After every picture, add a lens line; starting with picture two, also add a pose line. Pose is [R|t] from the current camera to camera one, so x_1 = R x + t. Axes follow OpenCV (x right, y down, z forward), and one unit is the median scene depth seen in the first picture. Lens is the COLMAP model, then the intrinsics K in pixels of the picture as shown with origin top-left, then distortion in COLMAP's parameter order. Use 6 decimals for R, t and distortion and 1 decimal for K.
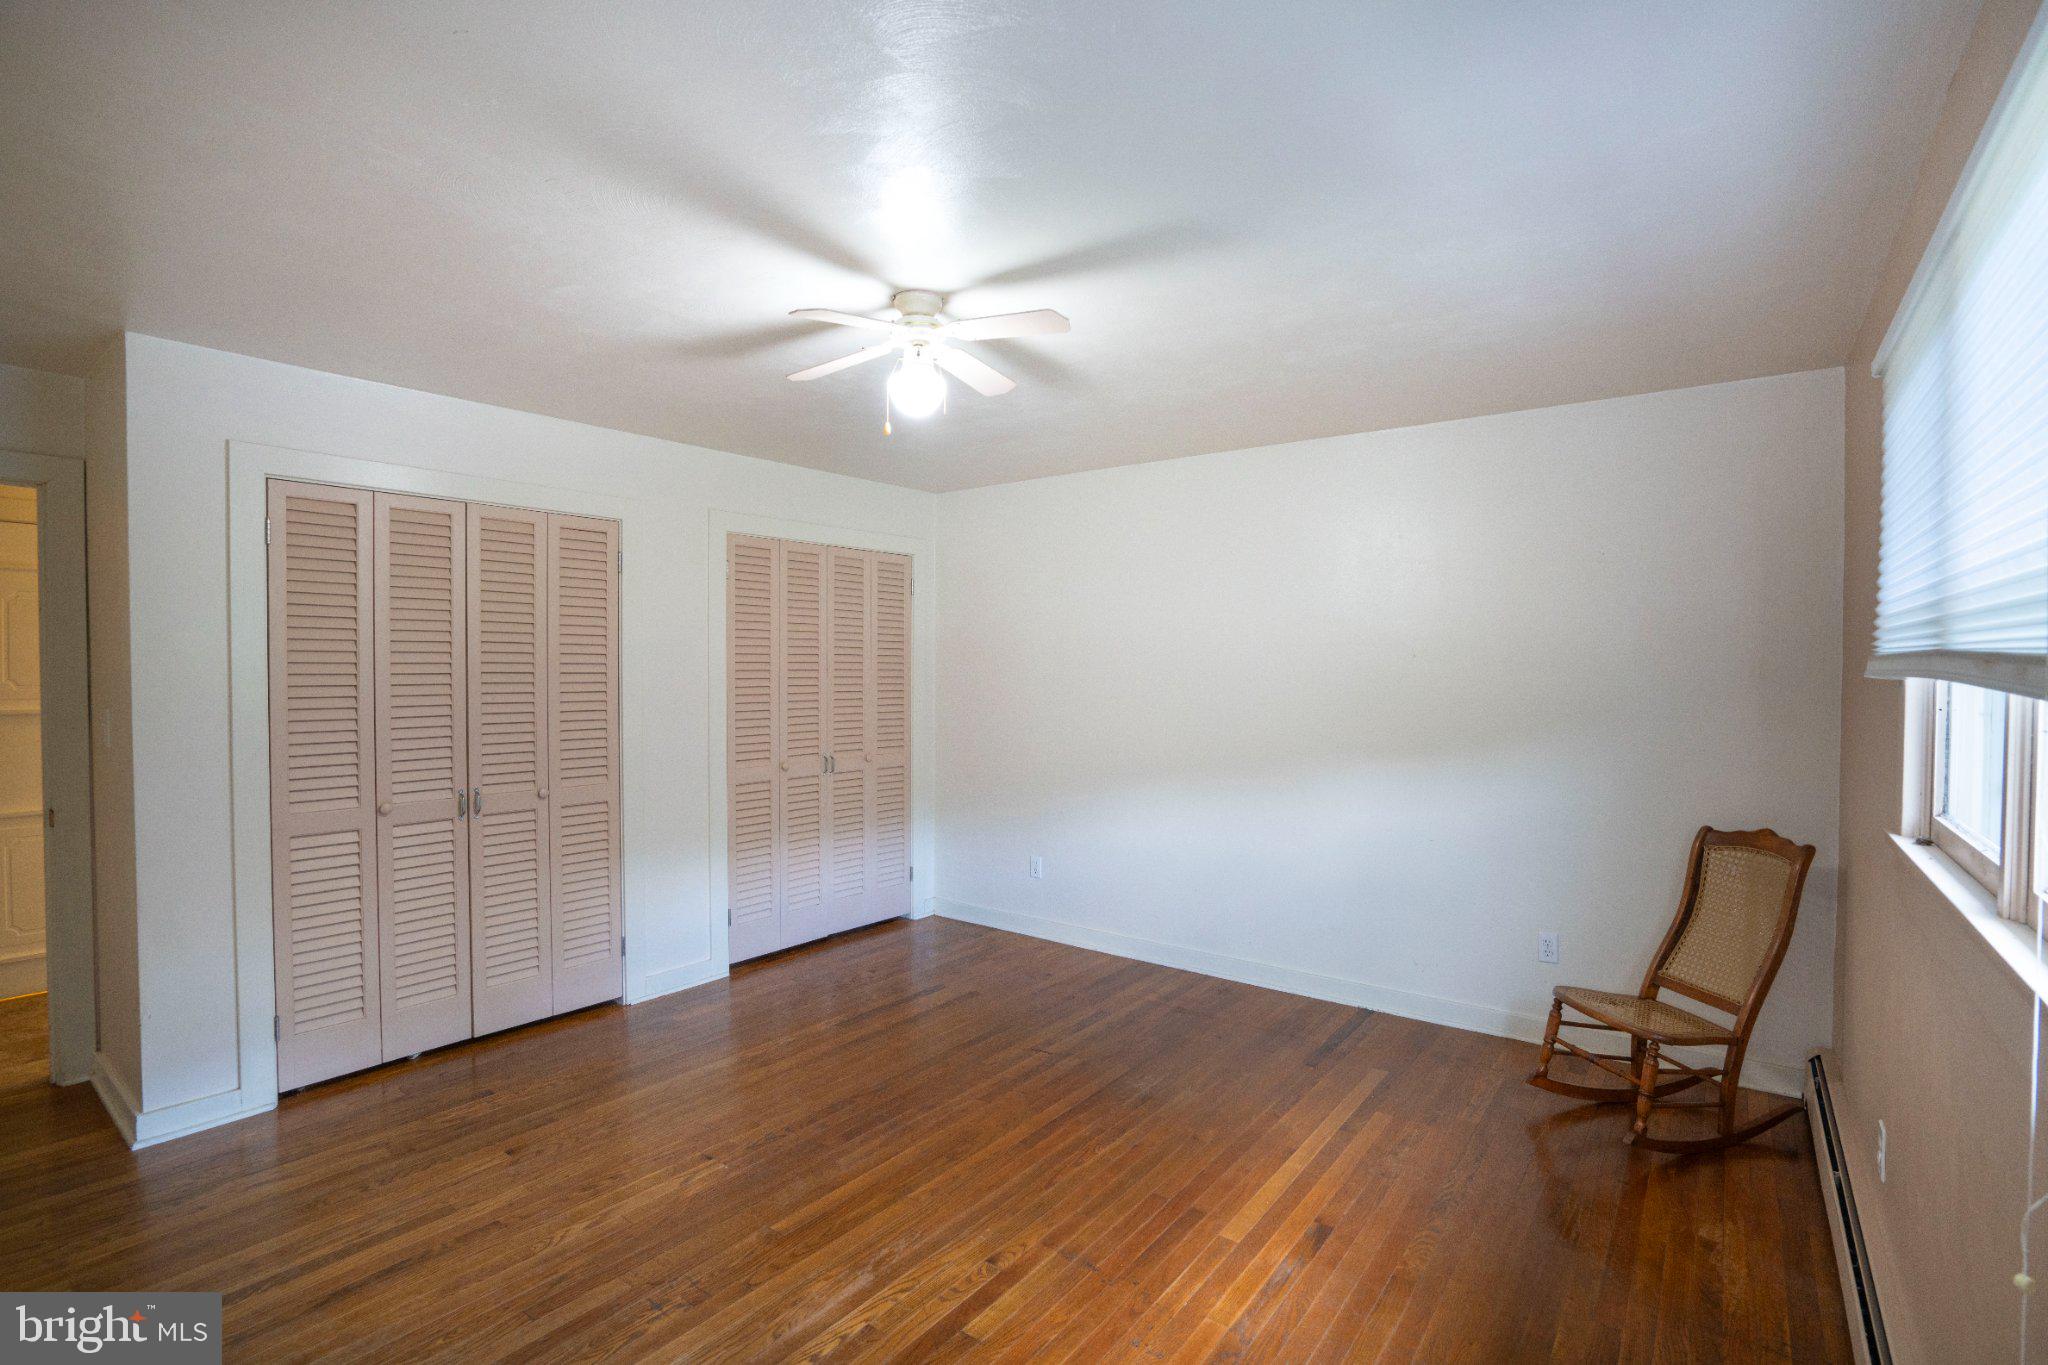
lens RADIAL K [[944.7, 0, 1024.0], [0, 944.7, 682.5], [0, 0, 1]] dist [-0.064065, 0.021960]
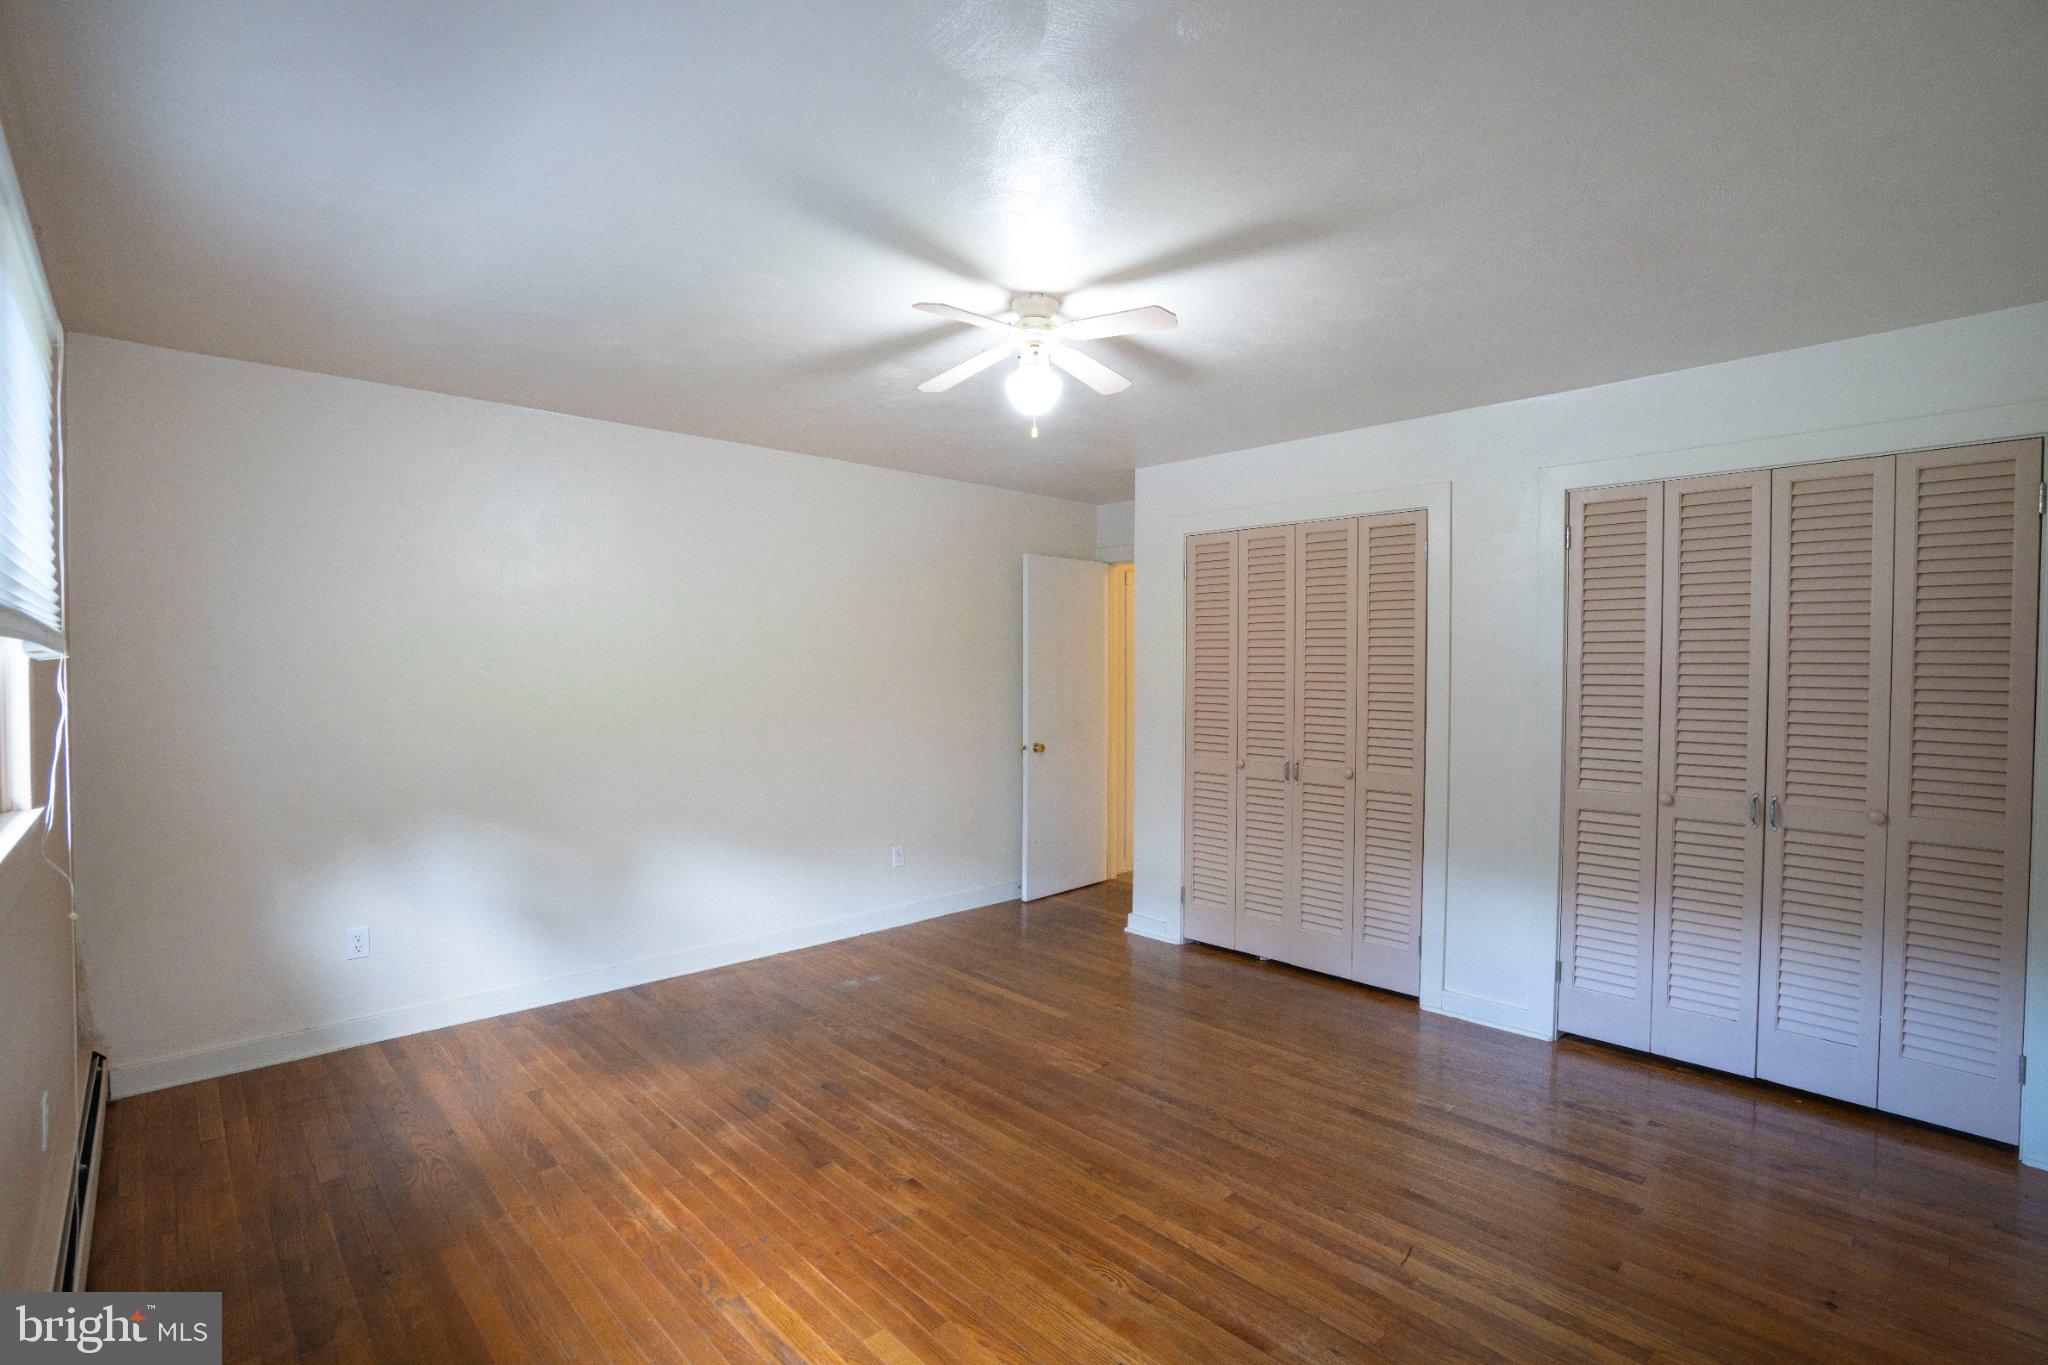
lens RADIAL K [[960.1, 0, 1020.7], [0, 960.1, 655.5], [0, 0, 1]] dist [-0.099349, 0.000093]
pose [[-0.180519, -0.000213, -0.983571, 0.719682], [-0.013270, 0.999909, 0.002219, -0.020177], [0.983482, 0.013453, -0.180505, 0.909012]]
